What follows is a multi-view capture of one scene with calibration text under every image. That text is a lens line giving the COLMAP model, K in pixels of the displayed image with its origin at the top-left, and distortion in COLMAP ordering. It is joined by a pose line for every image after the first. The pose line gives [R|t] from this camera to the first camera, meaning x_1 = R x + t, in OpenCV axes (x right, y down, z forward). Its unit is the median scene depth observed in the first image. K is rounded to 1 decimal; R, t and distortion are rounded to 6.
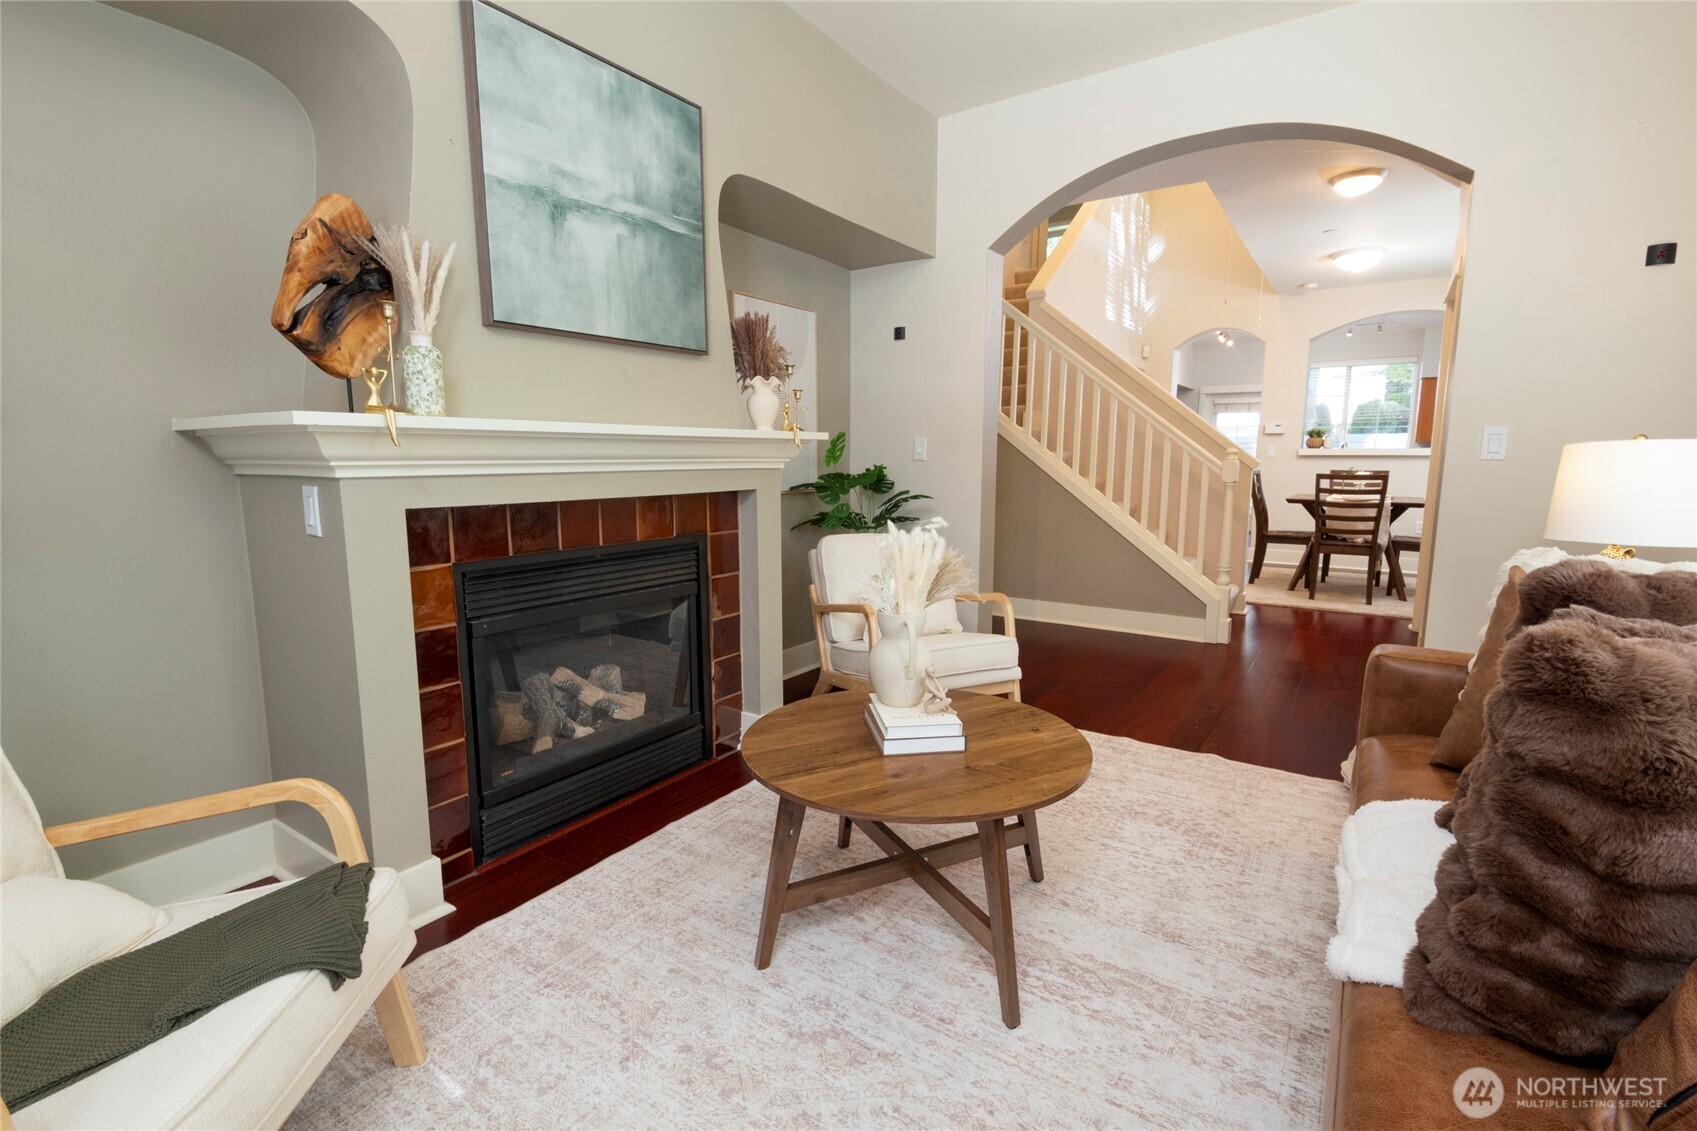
lens RADIAL K [[752.1, 0, 855.4], [0, 752.1, 556.1], [0, 0, 1]] dist [0.028523, -0.021587]
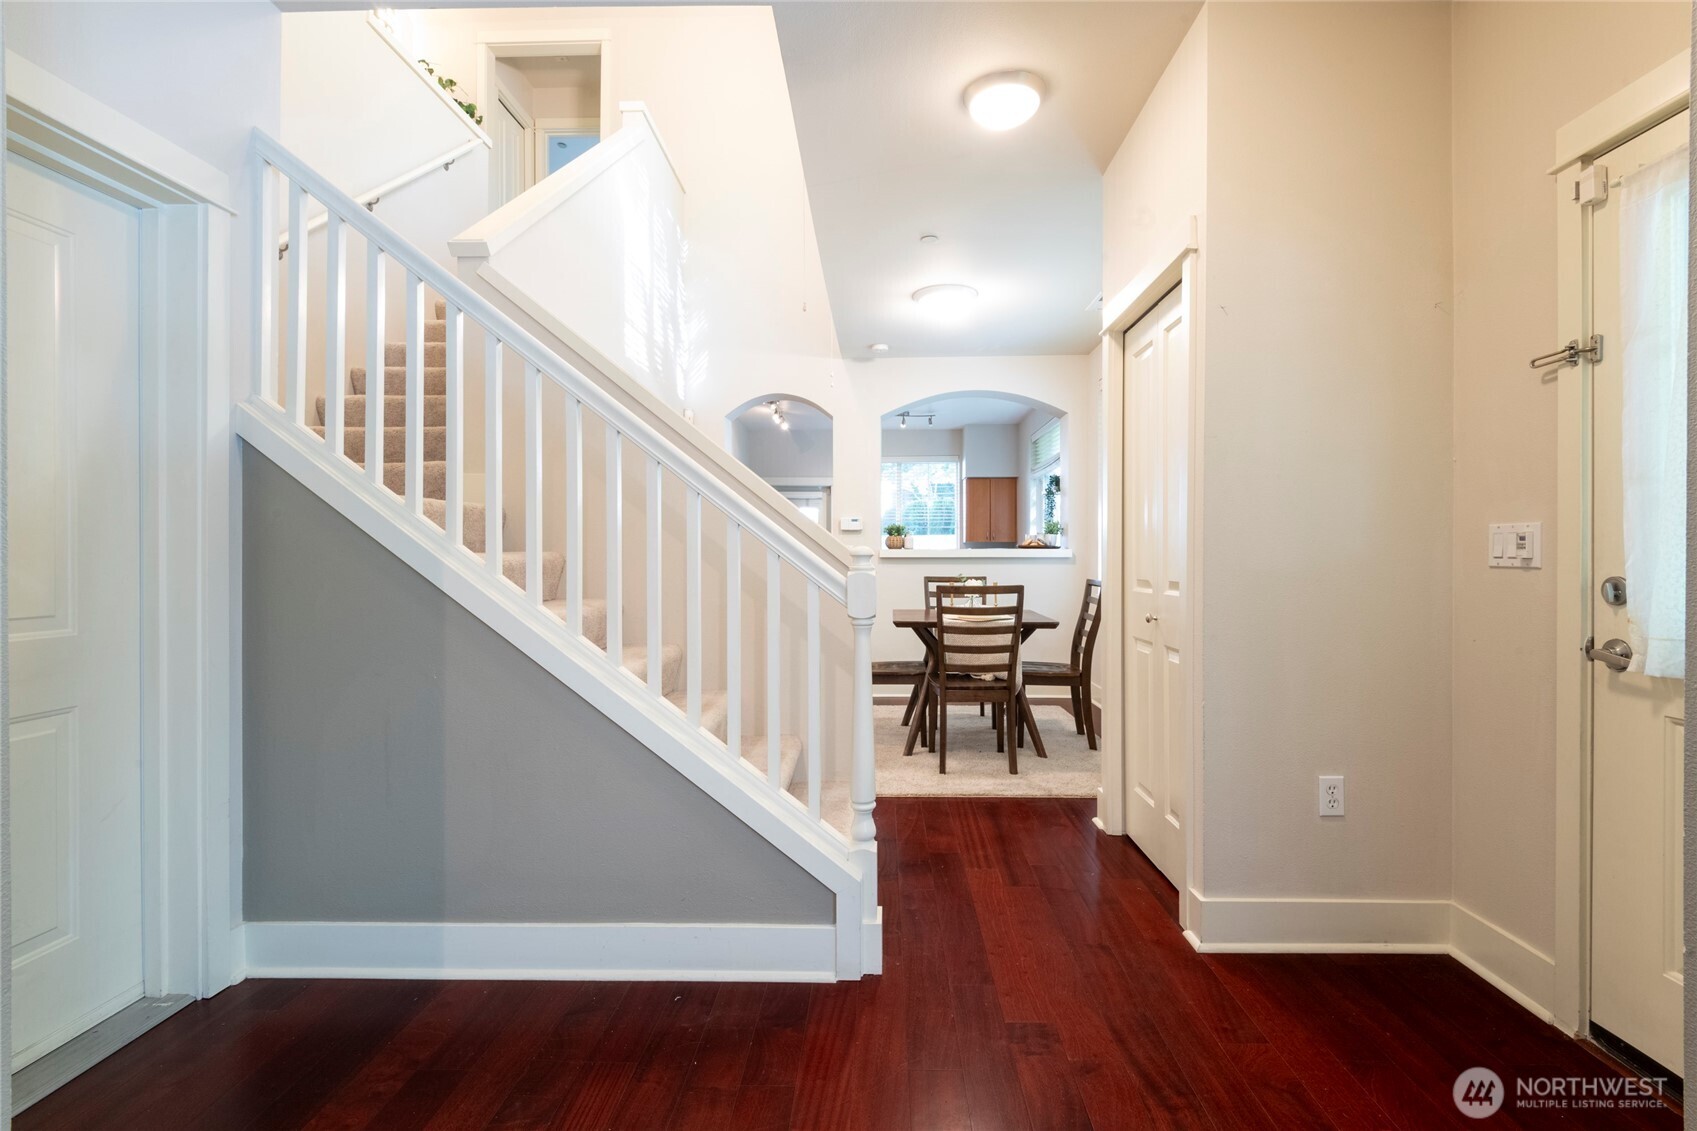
lens RADIAL K [[767.8, 0, 875.7], [0, 767.8, 559.1], [0, 0, 1]] dist [0.030280, -0.023096]
pose [[0.829899, -0.005401, 0.557887, 0.186593], [0.077427, 0.991392, -0.105582, -0.065385], [-0.552515, 0.130818, 0.823173, 0.472380]]
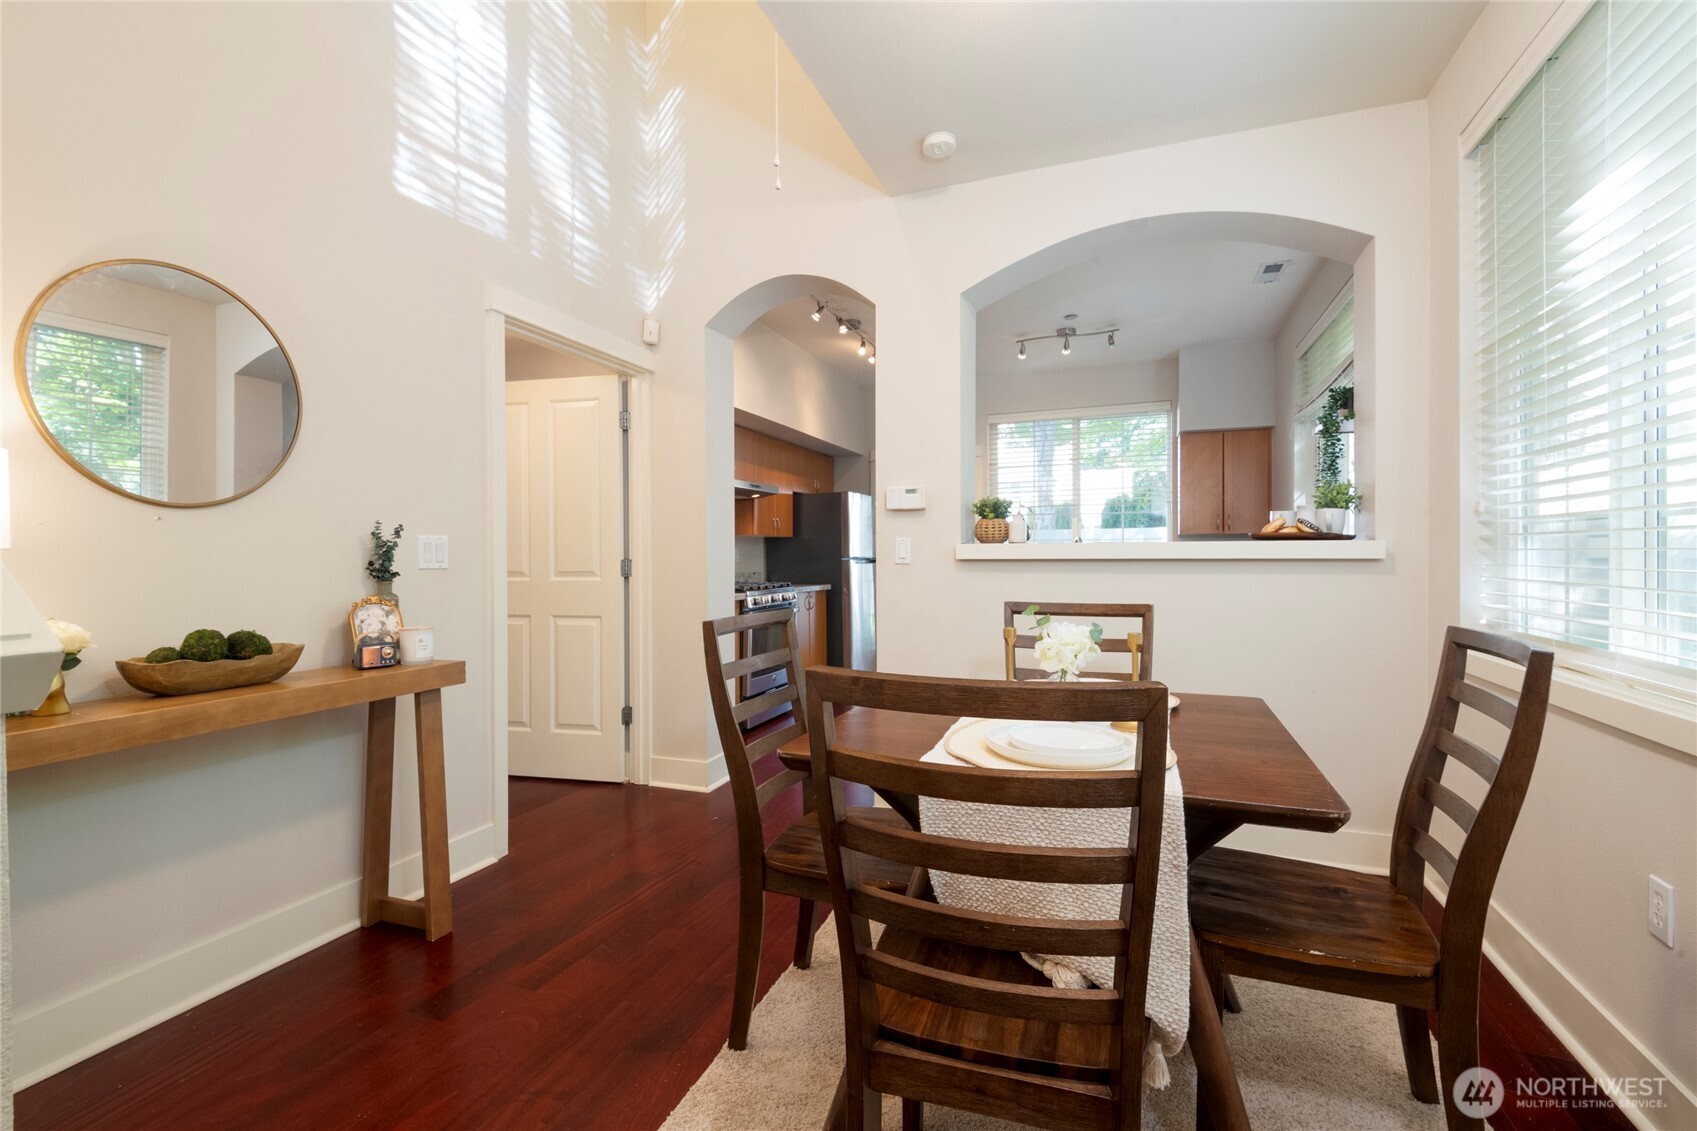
lens RADIAL K [[752.1, 0, 855.4], [0, 752.1, 556.1], [0, 0, 1]] dist [0.028523, -0.021587]
pose [[0.970011, -0.006621, 0.242970, 0.583363], [0.038746, 0.991059, -0.127678, -0.114680], [-0.239952, 0.133264, 0.961594, 0.834467]]
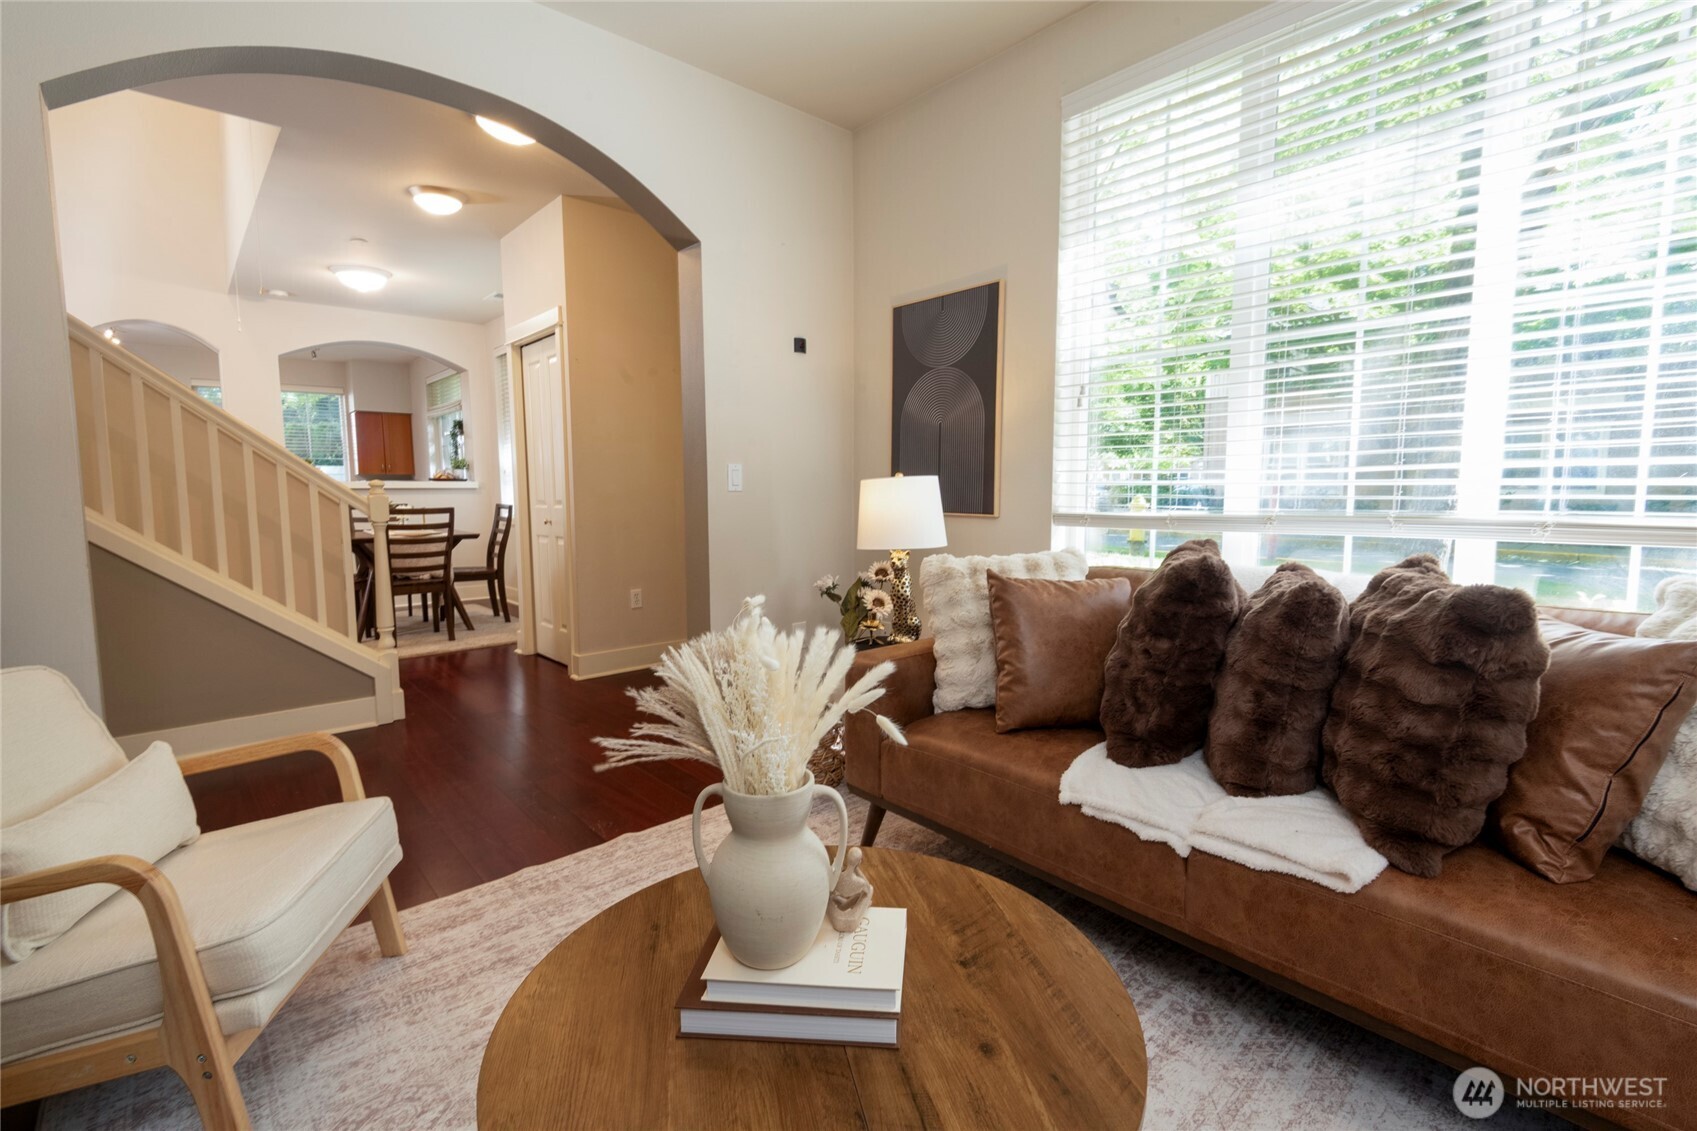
lens RADIAL K [[757.2, 0, 844.9], [0, 757.2, 563.2], [0, 0, 1]] dist [0.028303, -0.022396]
pose [[0.249165, -0.100806, 0.963200, -0.134103], [0.134537, 0.988527, 0.068654, -0.034259], [-0.959071, 0.112480, 0.259869, 0.249273]]
